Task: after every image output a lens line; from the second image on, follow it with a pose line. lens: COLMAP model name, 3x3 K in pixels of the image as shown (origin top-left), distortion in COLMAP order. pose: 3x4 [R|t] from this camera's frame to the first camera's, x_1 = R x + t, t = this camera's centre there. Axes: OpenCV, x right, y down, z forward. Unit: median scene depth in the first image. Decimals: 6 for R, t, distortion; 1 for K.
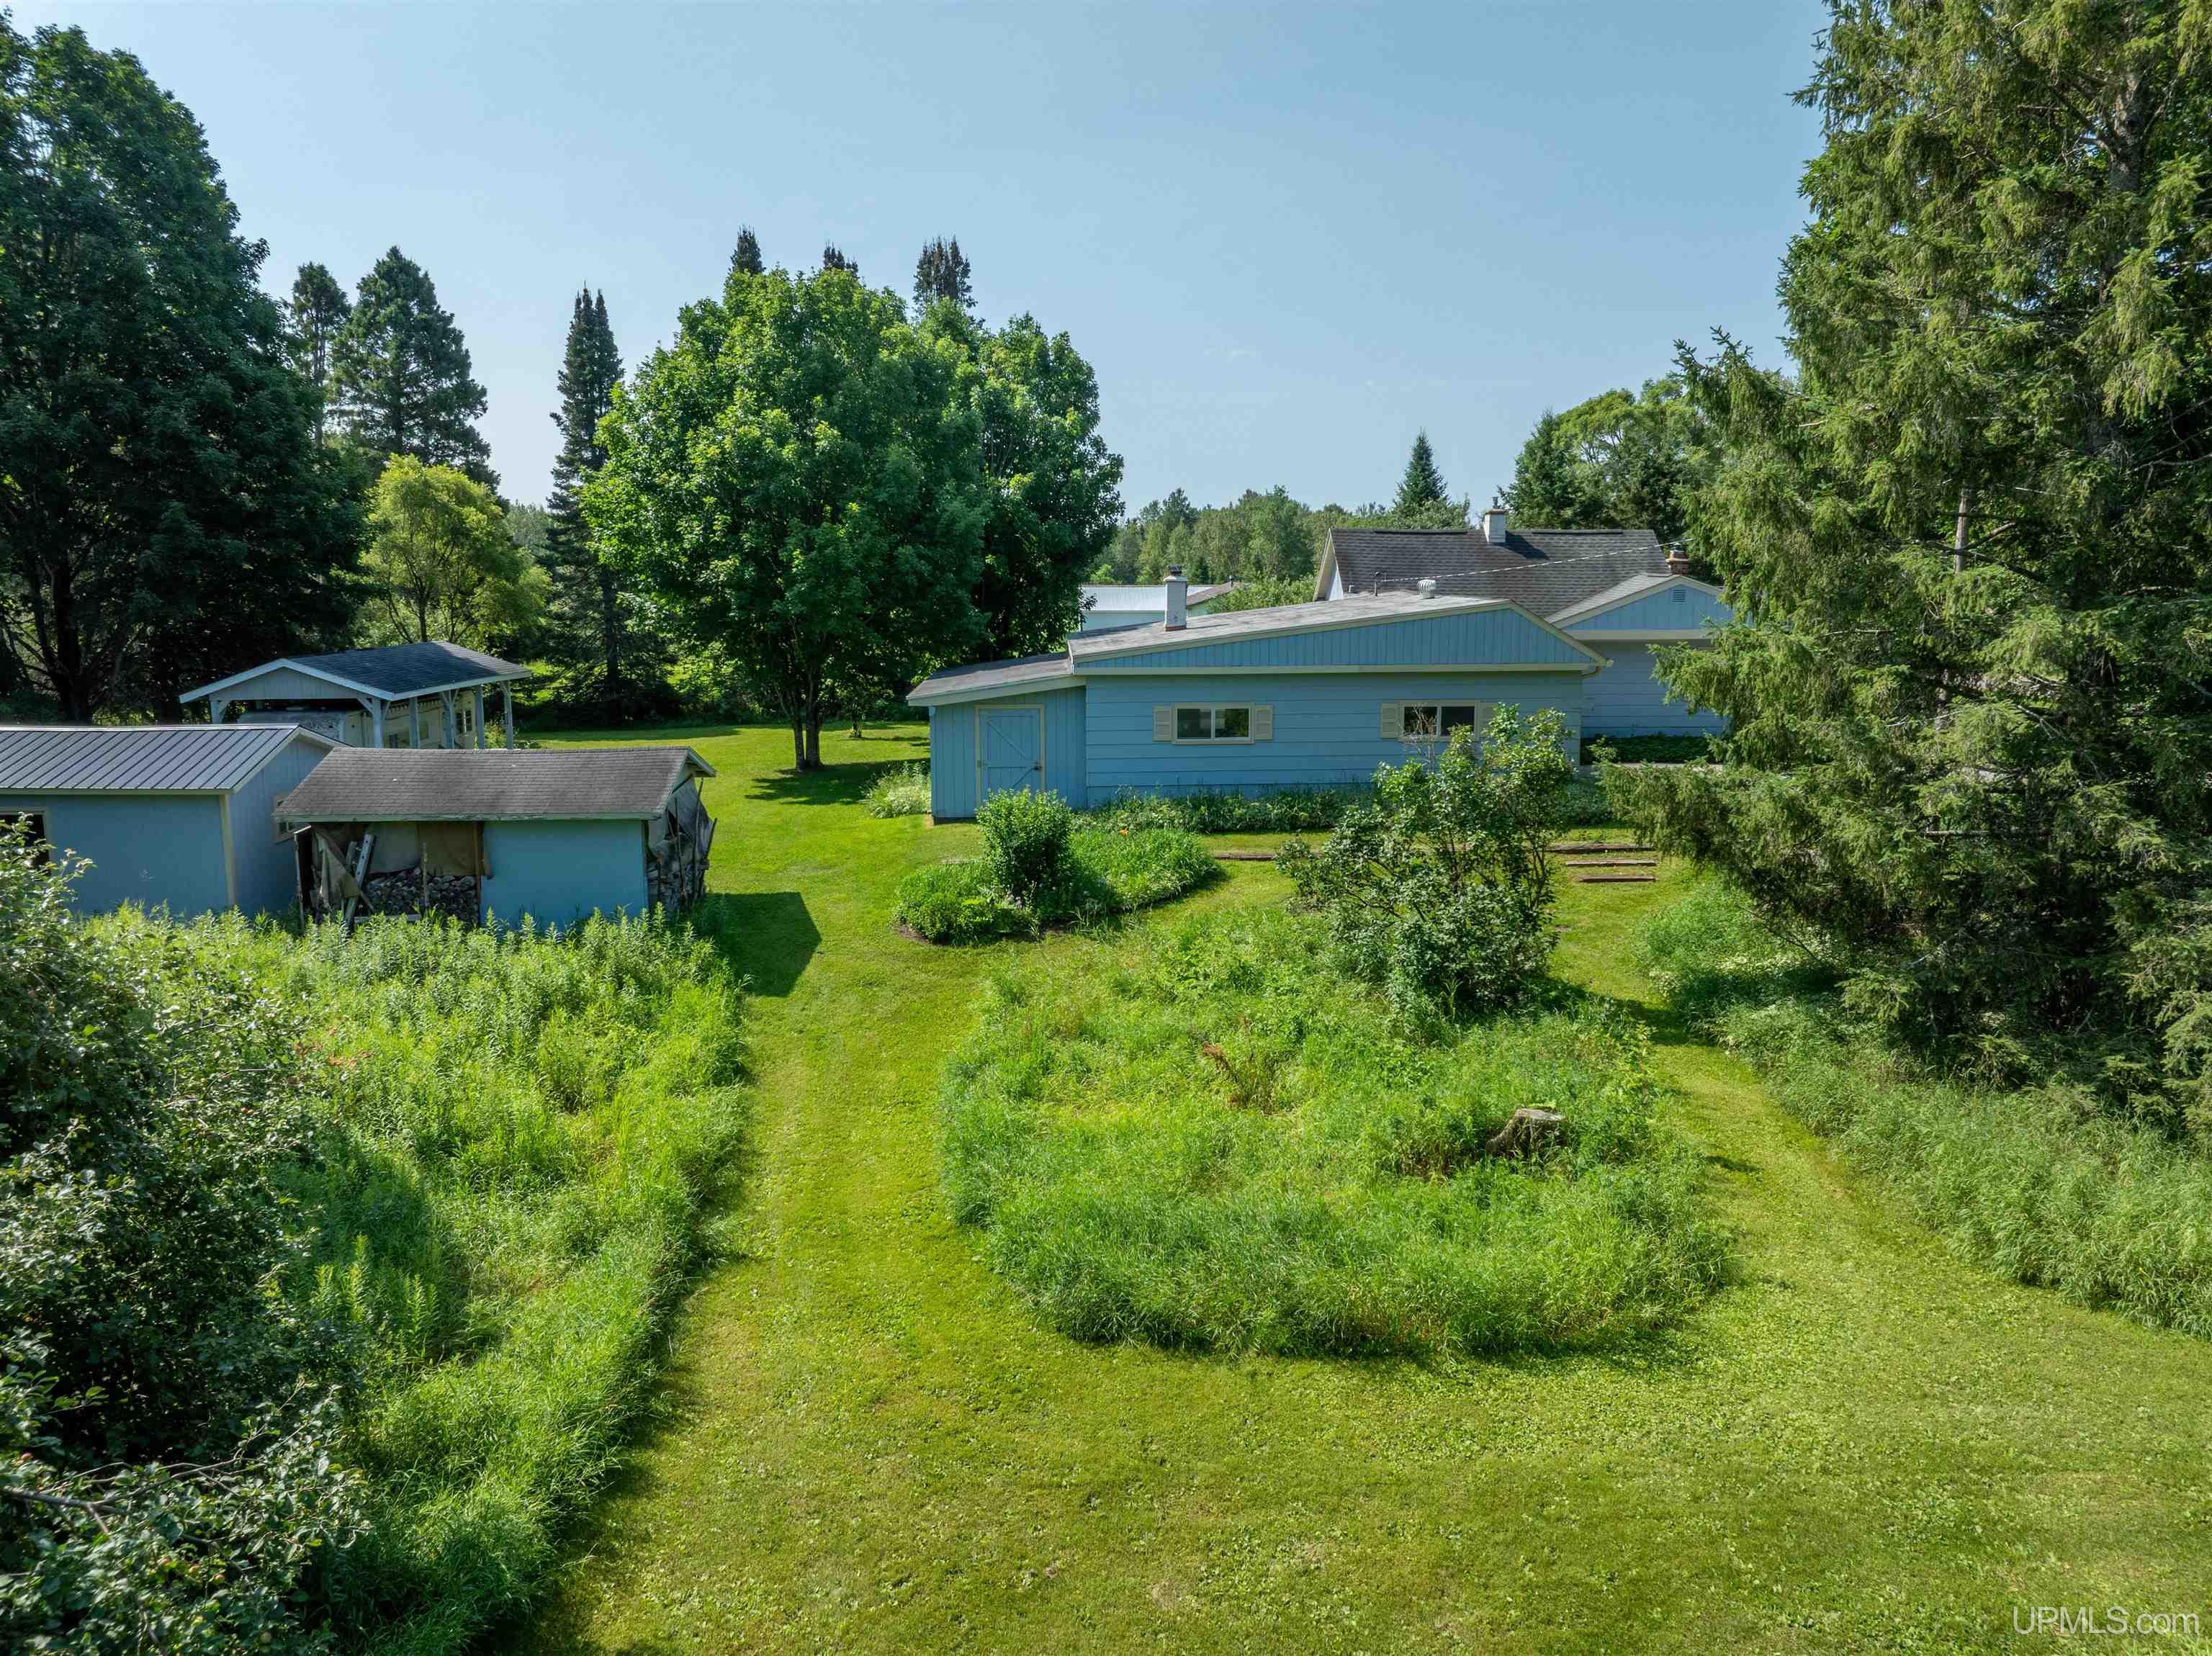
lens RADIAL K [[1563.0, 0, 1106.0], [0, 1563.0, 828.0], [0, 0, 1]] dist [-0.041615, 0.001890]
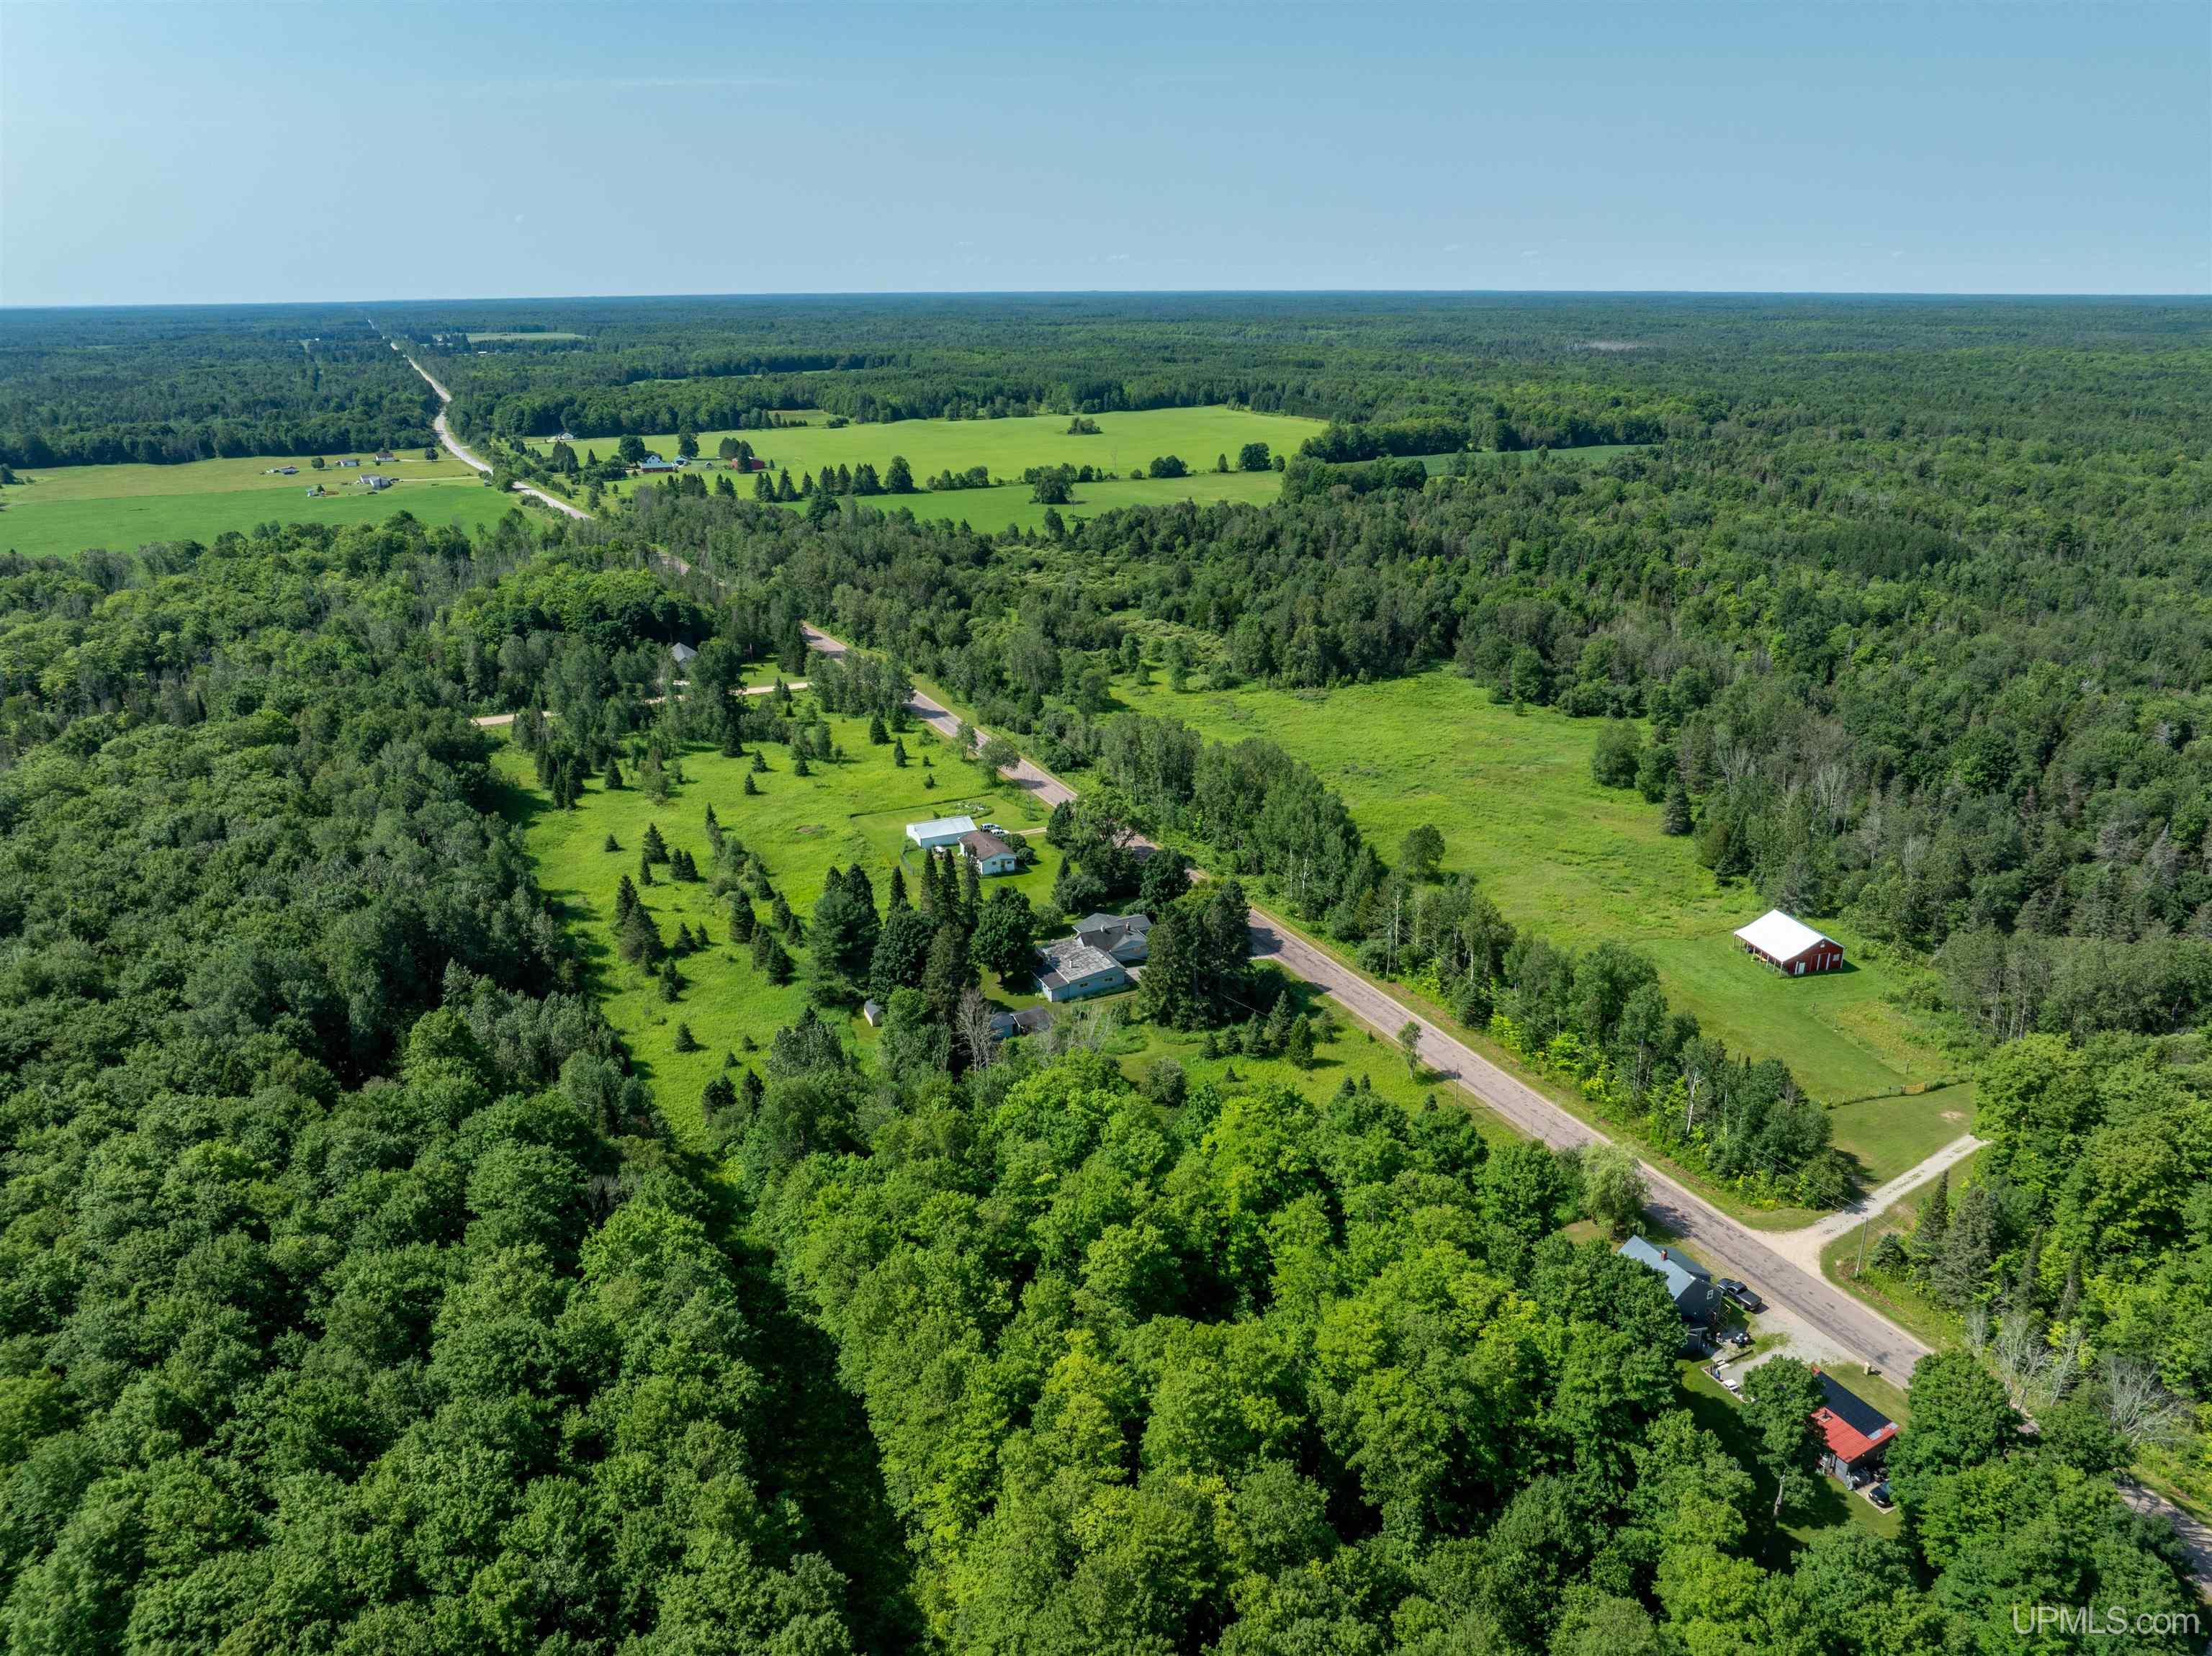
lens RADIAL K [[1563.0, 0, 1106.0], [0, 1563.0, 828.0], [0, 0, 1]] dist [-0.041615, 0.001890]
pose [[0.925602, -0.145212, 0.349534, -2.076765], [0.089675, 0.981318, 0.170215, -1.833741], [-0.367722, -0.126207, 0.921332, -5.247179]]
